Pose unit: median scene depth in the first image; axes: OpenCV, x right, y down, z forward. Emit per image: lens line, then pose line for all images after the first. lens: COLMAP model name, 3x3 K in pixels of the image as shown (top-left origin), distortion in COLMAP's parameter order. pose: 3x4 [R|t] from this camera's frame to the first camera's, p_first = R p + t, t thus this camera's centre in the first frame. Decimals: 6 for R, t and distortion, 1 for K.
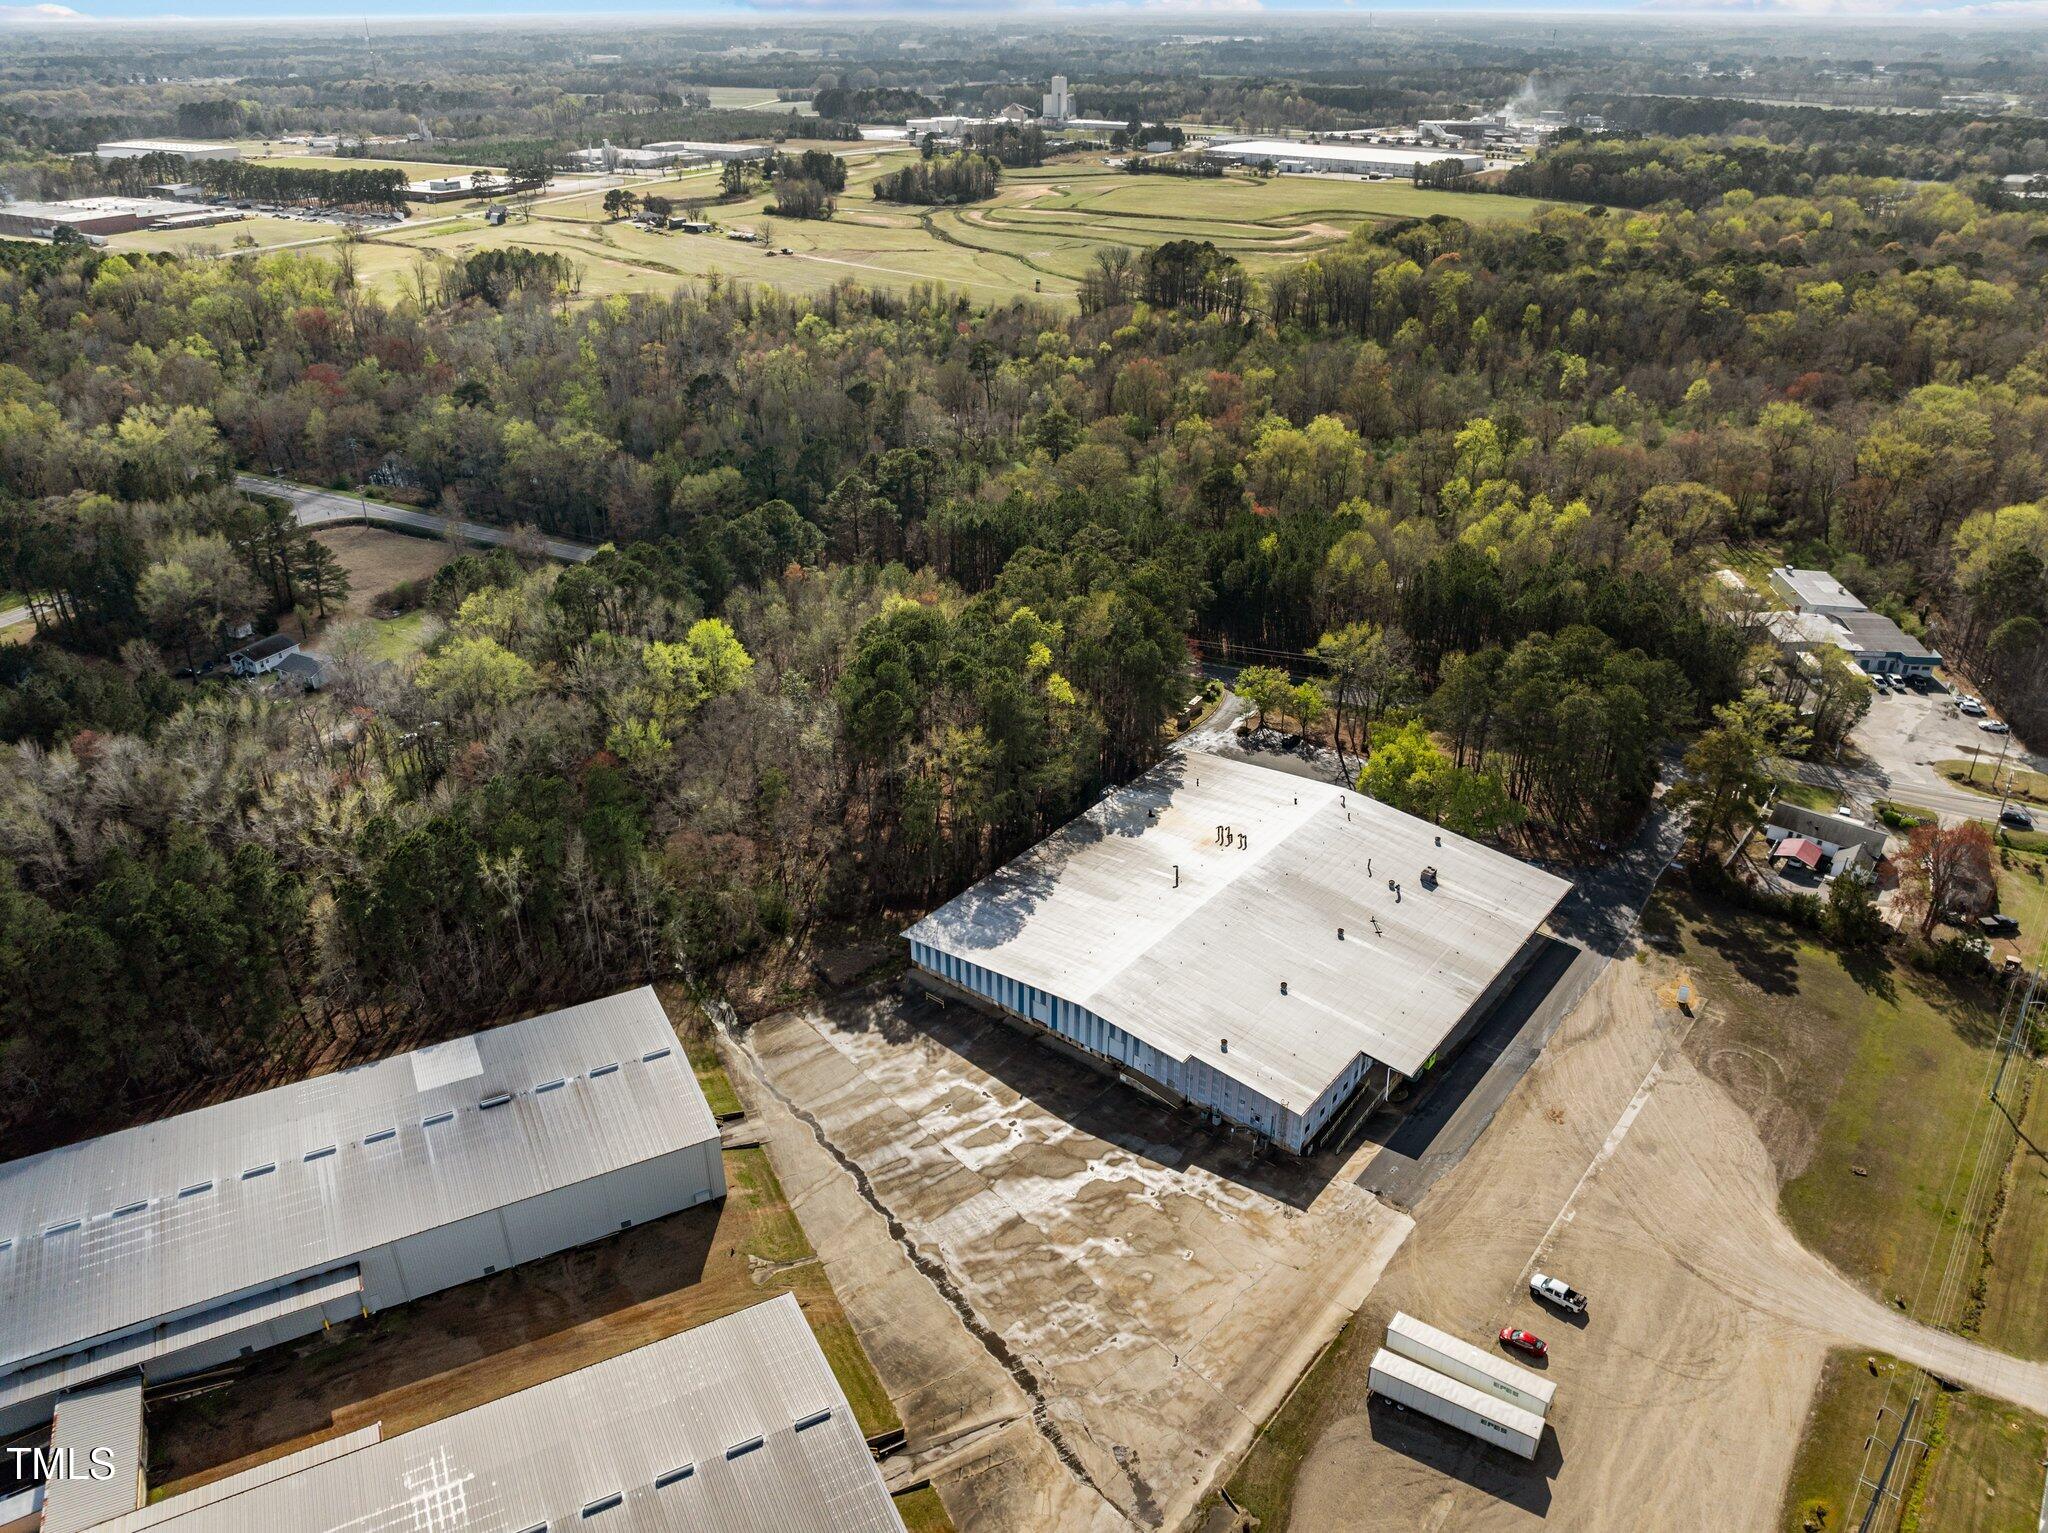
lens RADIAL K [[1454.1, 0, 998.3], [0, 1454.1, 764.7], [0, 0, 1]] dist [-0.027917, -0.001152]
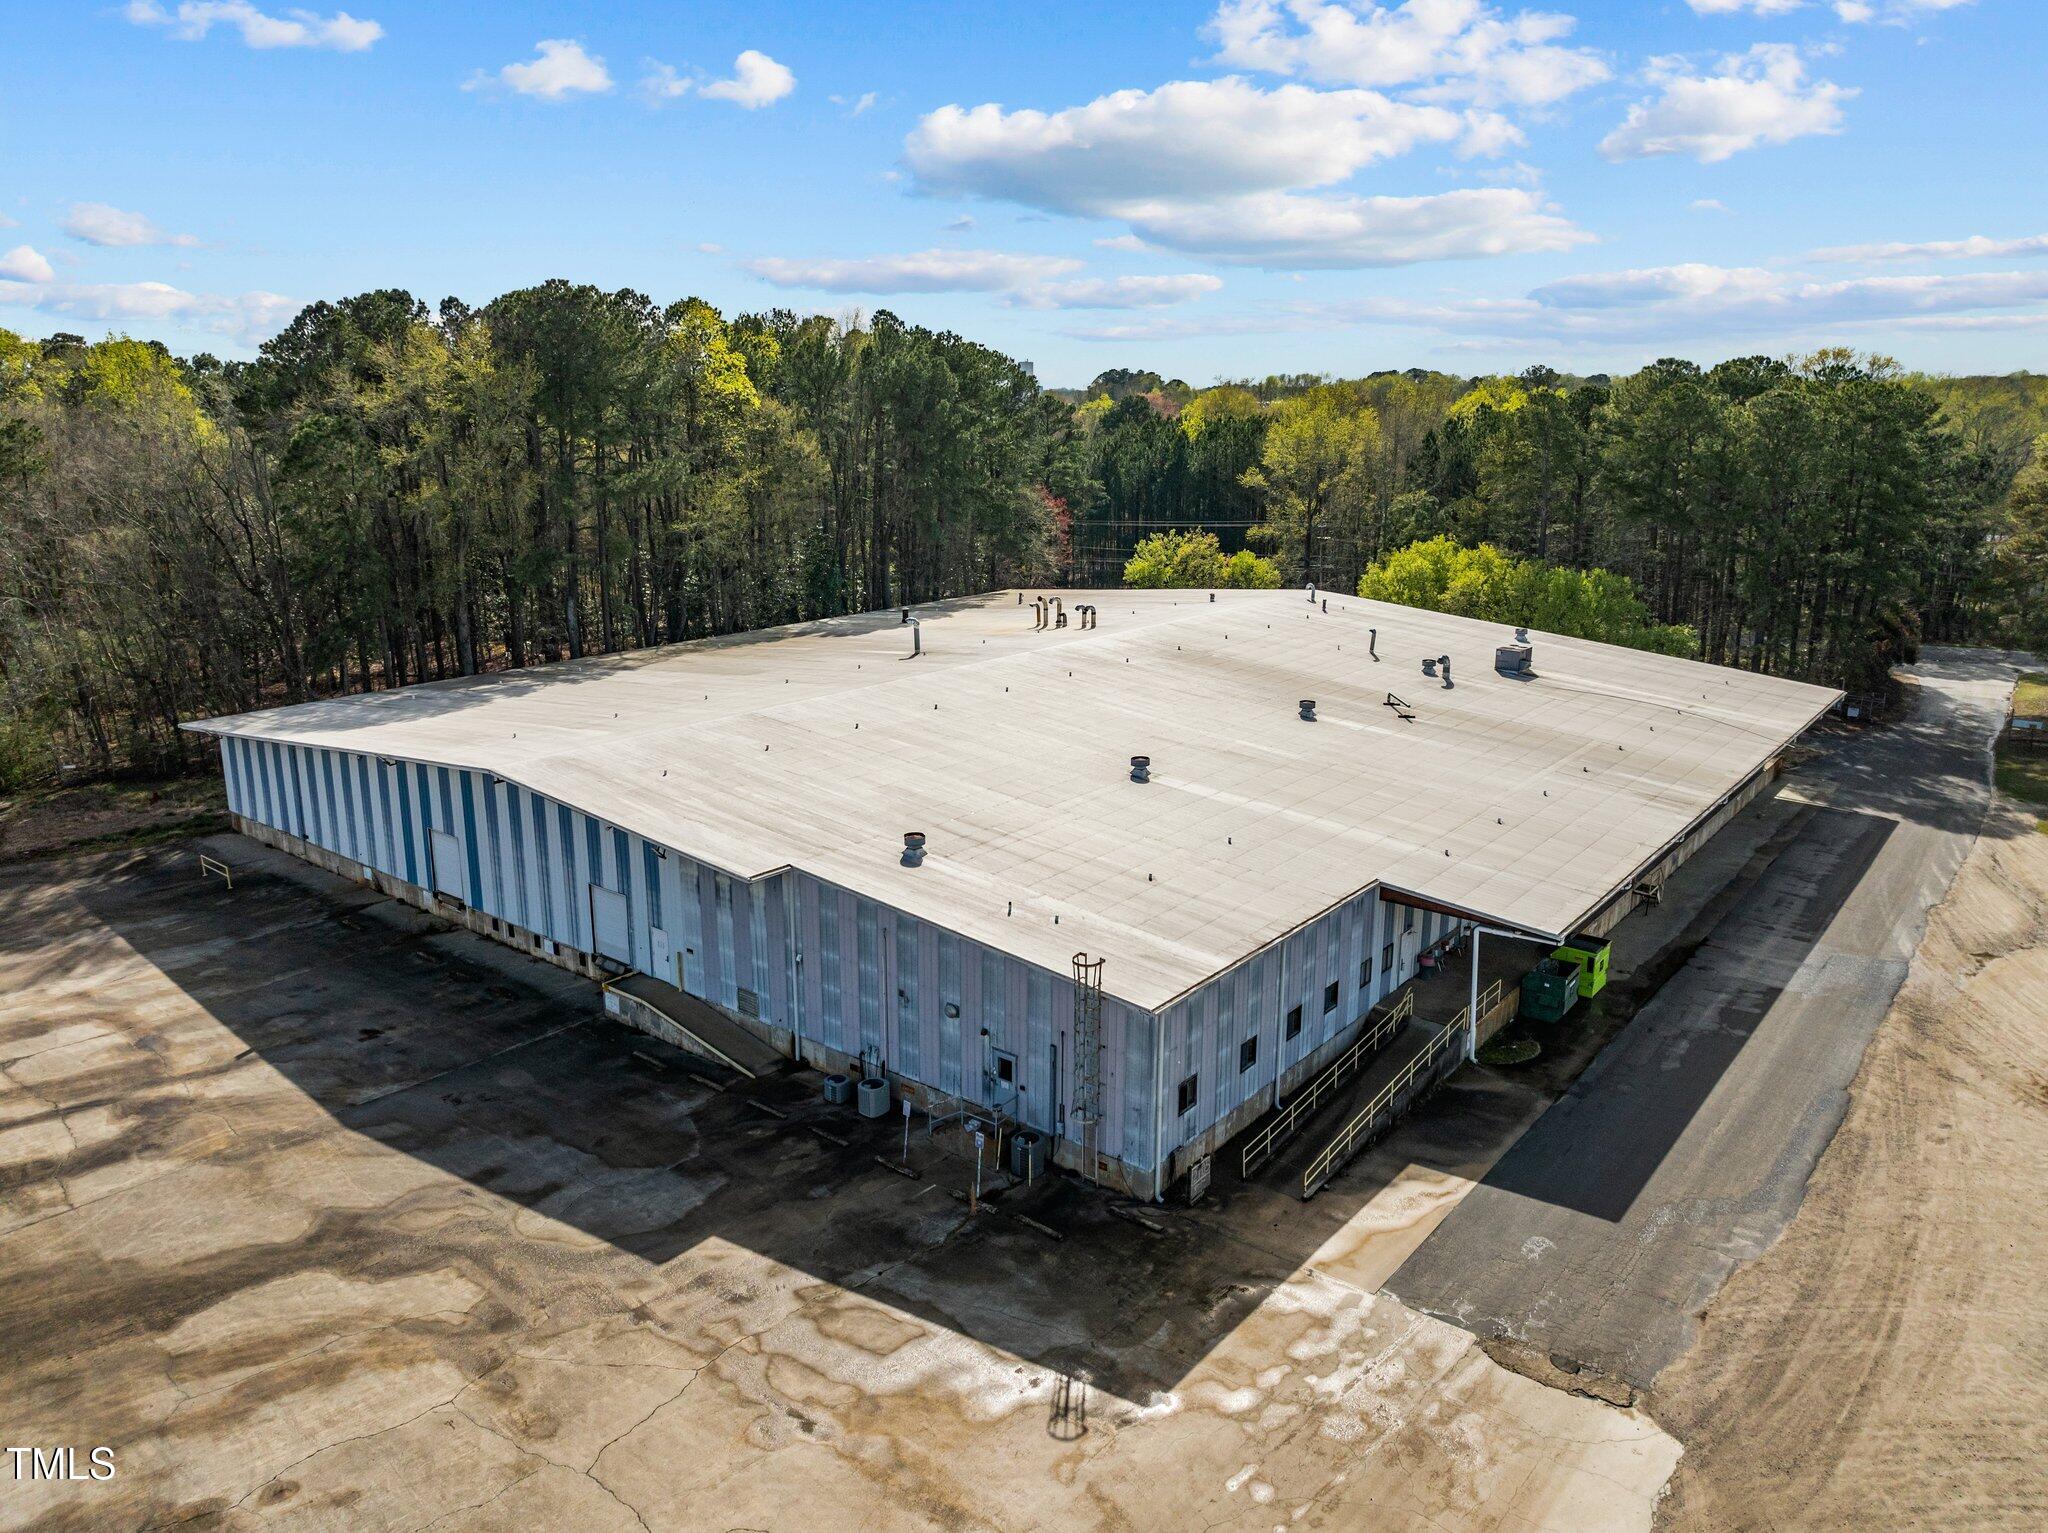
lens RADIAL K [[1426.2, 0, 1029.3], [0, 1426.2, 778.7], [0, 0, 1]] dist [-0.041313, 0.006457]
pose [[0.999664, 0.015654, 0.020678, 0.174118], [-0.010095, 0.969284, -0.245737, 0.252363], [-0.023890, 0.245446, 0.969116, 0.720816]]
